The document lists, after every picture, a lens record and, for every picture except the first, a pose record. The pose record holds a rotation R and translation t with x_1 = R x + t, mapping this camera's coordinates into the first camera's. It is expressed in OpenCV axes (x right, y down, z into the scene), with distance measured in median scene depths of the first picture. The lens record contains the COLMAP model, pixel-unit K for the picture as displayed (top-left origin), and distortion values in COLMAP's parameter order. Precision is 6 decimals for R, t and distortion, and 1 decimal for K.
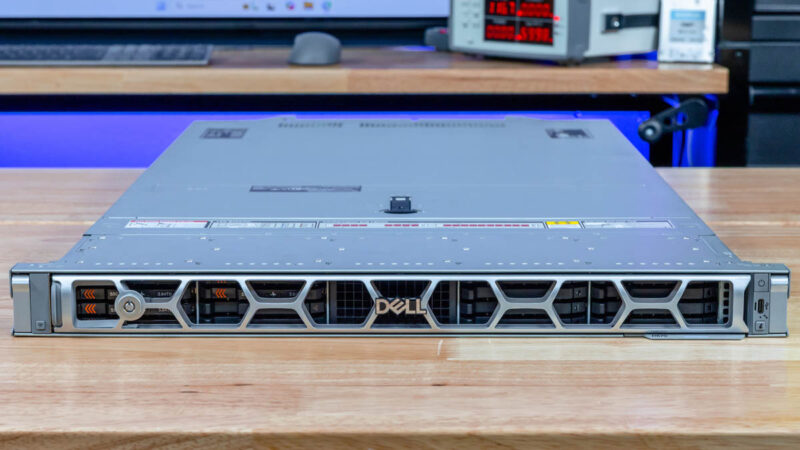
lens RADIAL K [[2070.7, 0, 400.0], [0, 2070.7, 225.0], [0, 0, 1]] dist [-0.014824, 0.172173]
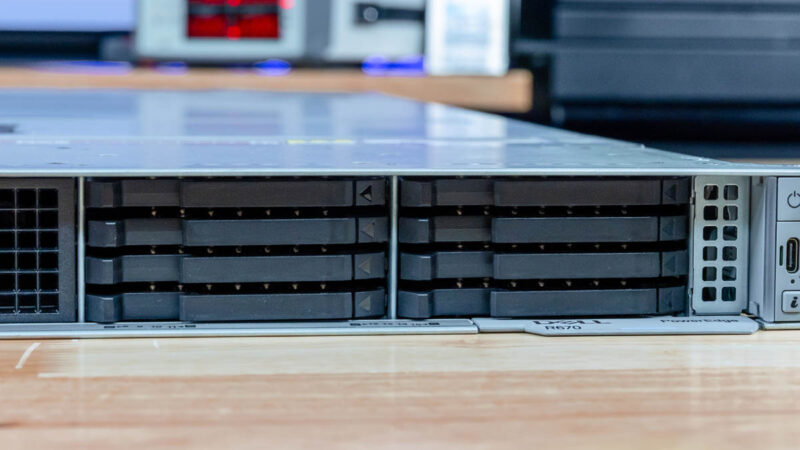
lens RADIAL K [[2070.7, 0, 400.0], [0, 2070.7, 225.0], [0, 0, 1]] dist [-0.014824, 0.172173]
pose [[0.990885, -0.006437, 0.134554, 0.036062], [0.017772, 0.996374, -0.083208, 0.067142], [-0.133530, 0.084841, 0.987407, 0.587099]]
